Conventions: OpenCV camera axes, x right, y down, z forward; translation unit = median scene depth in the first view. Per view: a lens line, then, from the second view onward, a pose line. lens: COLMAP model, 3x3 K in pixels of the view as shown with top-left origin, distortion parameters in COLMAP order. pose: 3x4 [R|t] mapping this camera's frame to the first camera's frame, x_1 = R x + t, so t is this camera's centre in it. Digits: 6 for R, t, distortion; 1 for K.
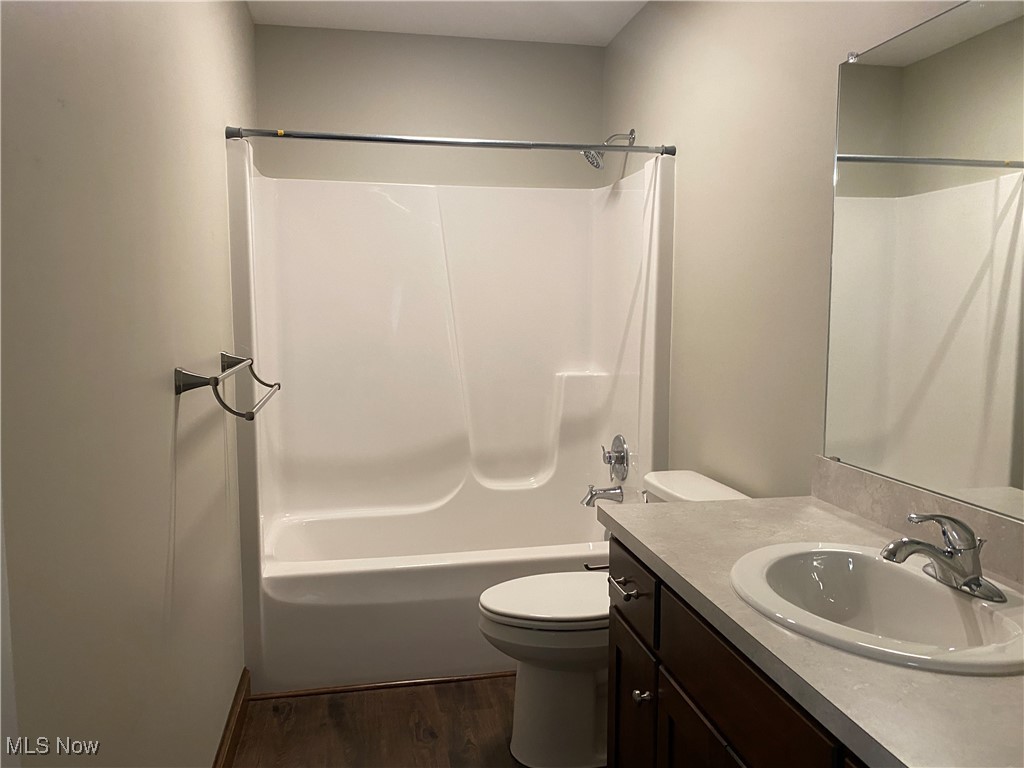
lens RADIAL K [[780.8, 0, 508.3], [0, 780.8, 384.6], [0, 0, 1]] dist [0.002999, -0.003528]
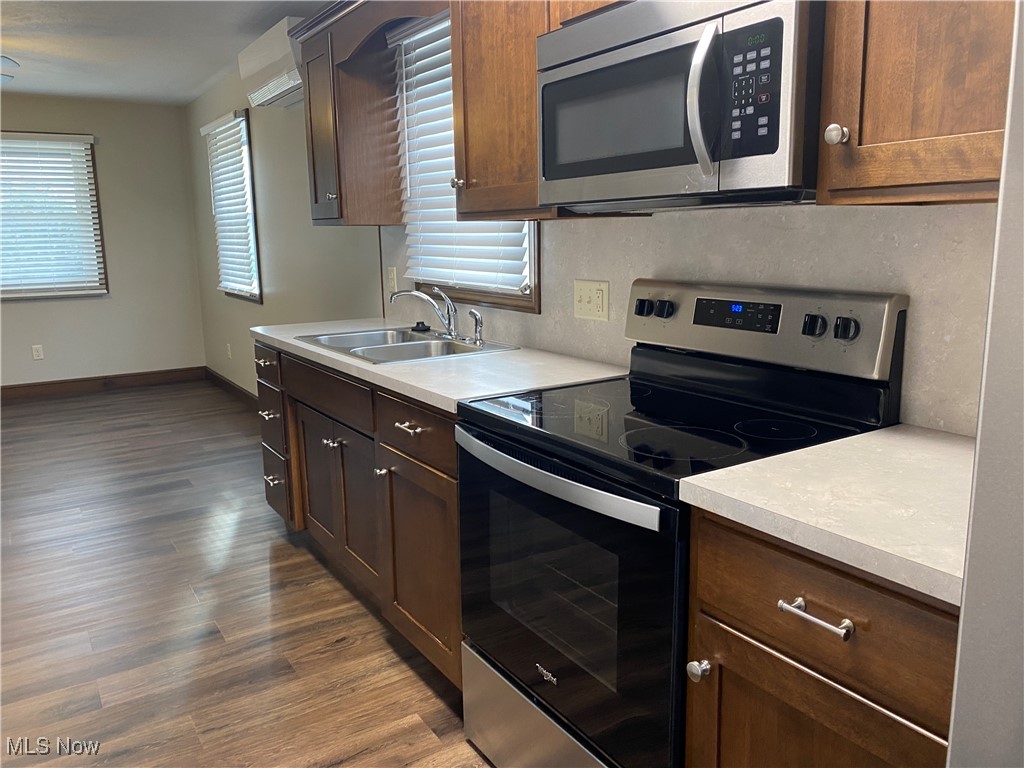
lens RADIAL K [[779.7, 0, 514.1], [0, 779.7, 372.4], [0, 0, 1]] dist [0.068326, -0.131186]
pose [[-0.925241, 0.082846, -0.370225, 0.873720], [-0.017090, 0.965774, 0.258822, -0.109186], [0.378996, 0.245800, -0.892157, 1.495158]]
